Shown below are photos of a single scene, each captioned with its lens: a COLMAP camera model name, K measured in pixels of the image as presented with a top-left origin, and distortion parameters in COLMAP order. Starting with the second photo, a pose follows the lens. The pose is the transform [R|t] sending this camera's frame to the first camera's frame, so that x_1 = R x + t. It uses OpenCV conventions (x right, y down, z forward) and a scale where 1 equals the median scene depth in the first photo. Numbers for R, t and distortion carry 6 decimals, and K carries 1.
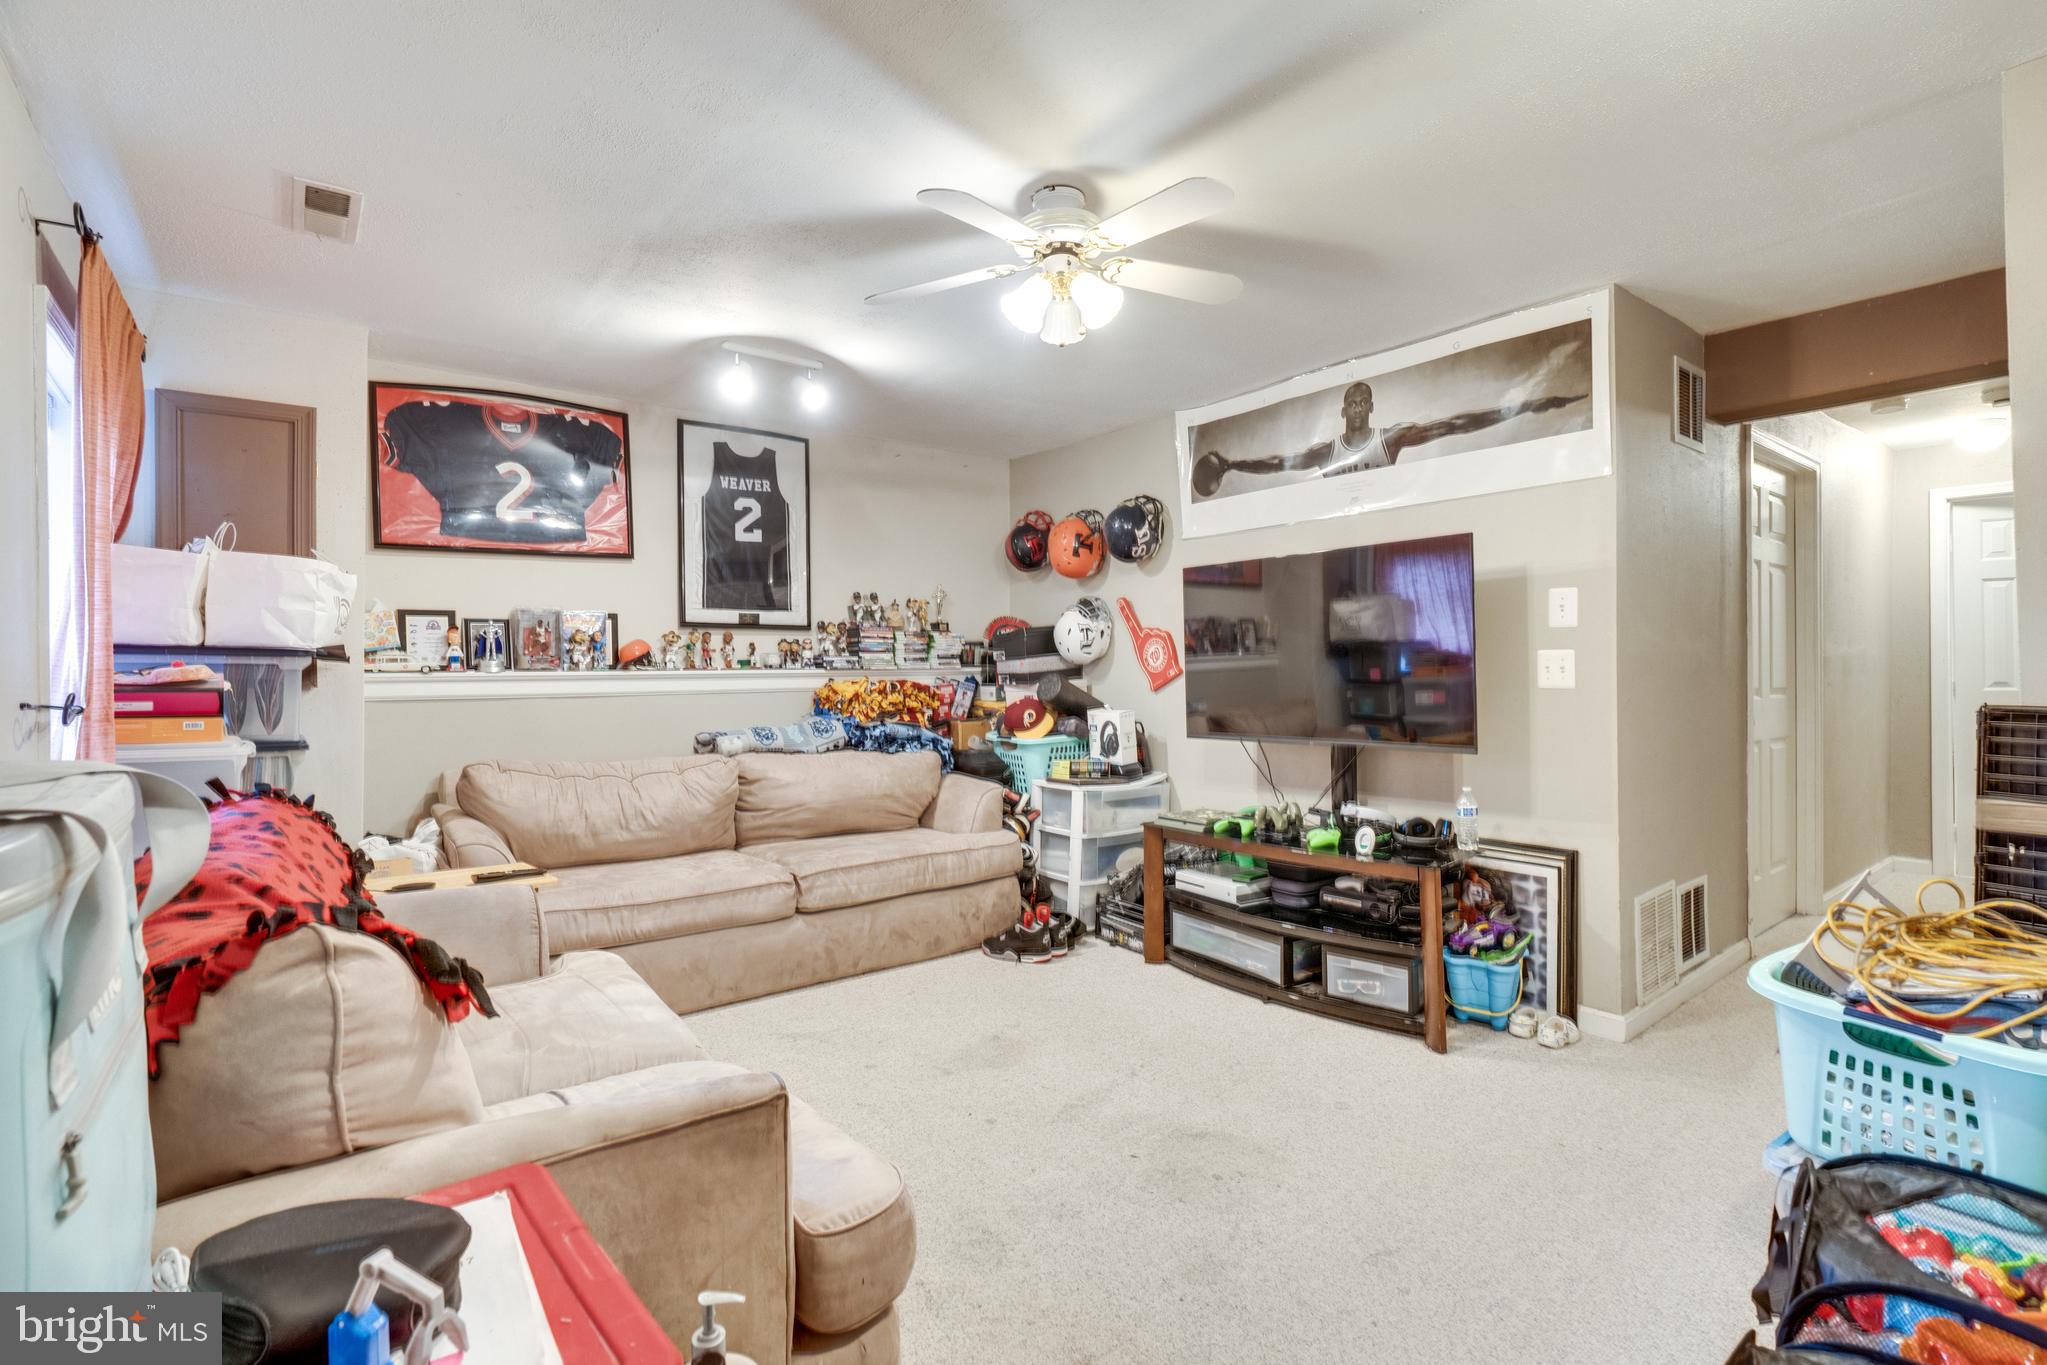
lens RADIAL K [[958.1, 0, 1055.4], [0, 958.1, 667.5], [0, 0, 1]] dist [-0.002527, 0.000107]
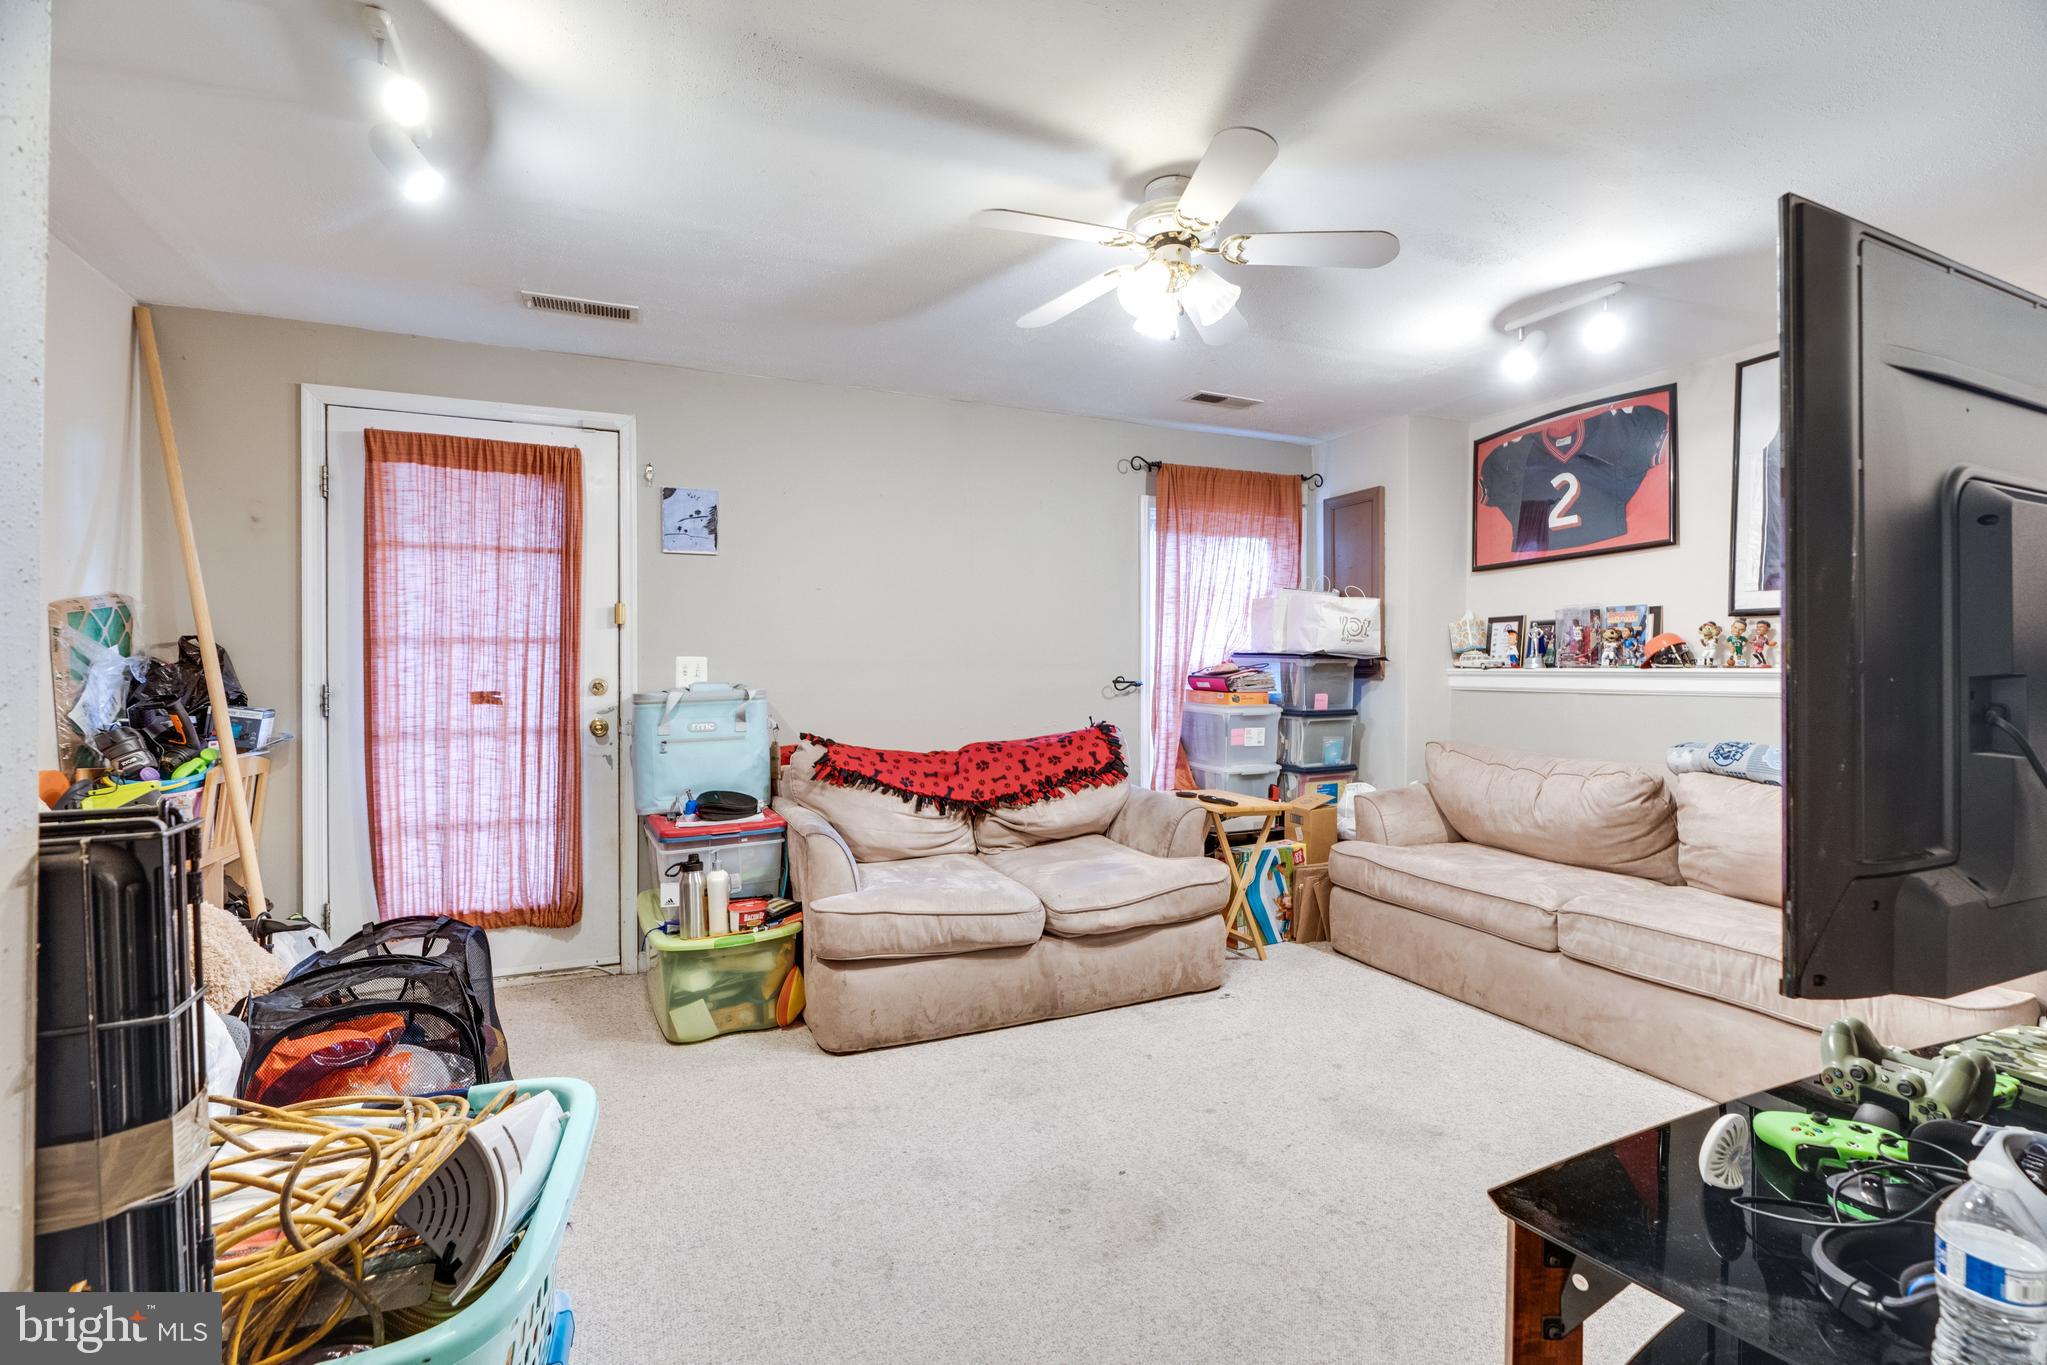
lens RADIAL K [[934.6, 0, 1030.2], [0, 934.6, 679.1], [0, 0, 1]] dist [-0.010031, 0.004049]
pose [[-0.252442, 0.019287, -0.967420, 0.654299], [0.000597, 0.999804, 0.019776, -0.005321], [0.967612, 0.004415, -0.252404, 0.742616]]
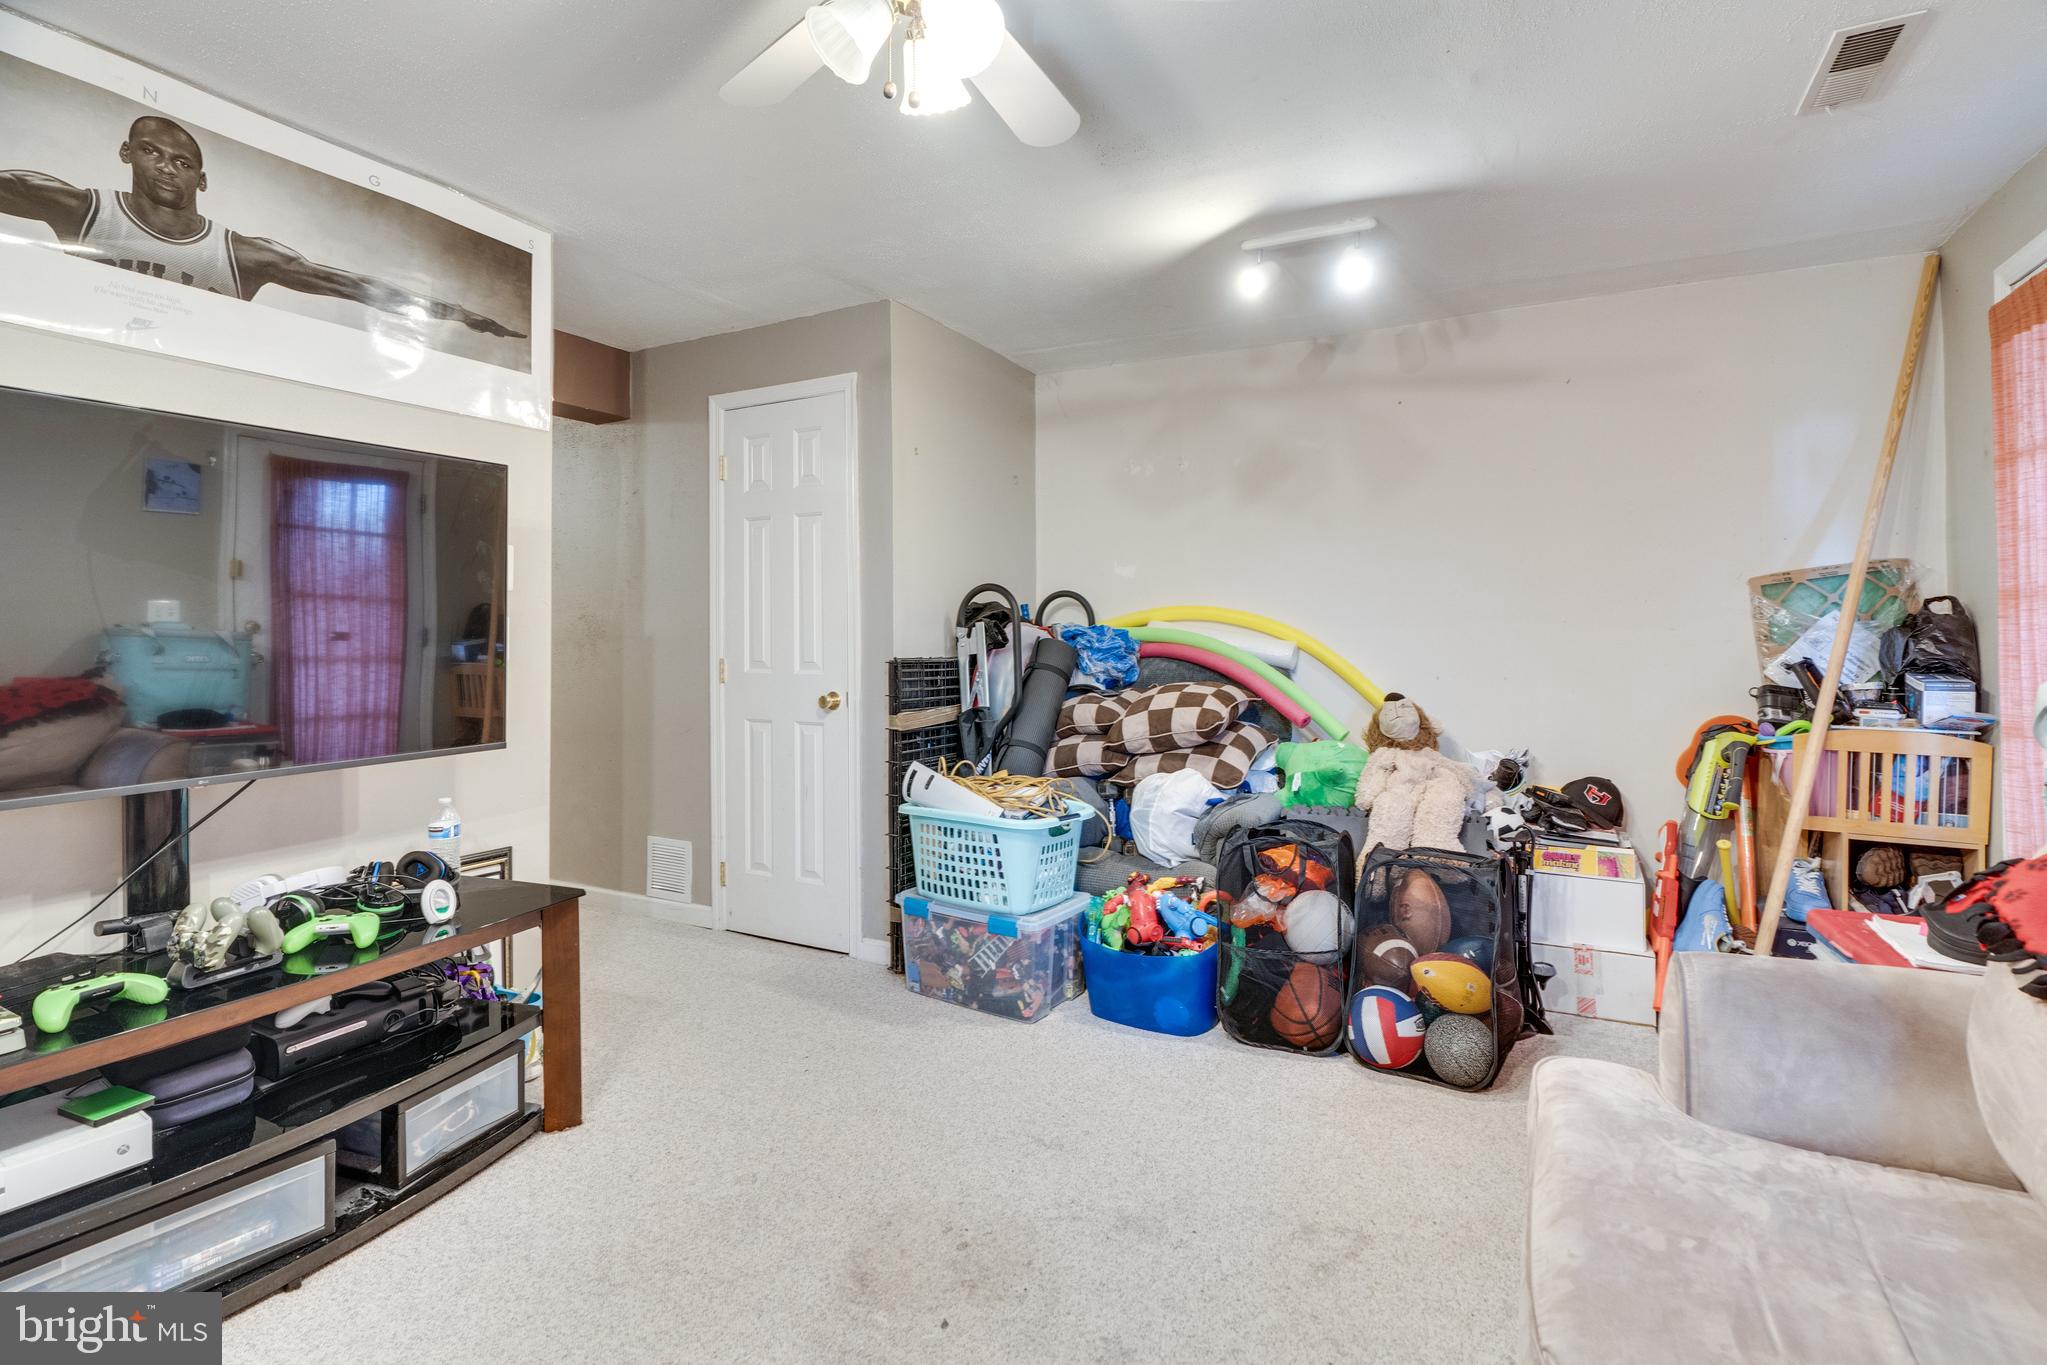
lens RADIAL K [[934.6, 0, 1038.3], [0, 934.6, 633.1], [0, 0, 1]] dist [-0.010031, 0.004049]
pose [[-0.387208, 0.011122, 0.921925, -0.377082], [0.007028, 0.999934, -0.009111, 0.005131], [-0.921966, 0.002951, -0.387260, 0.776822]]
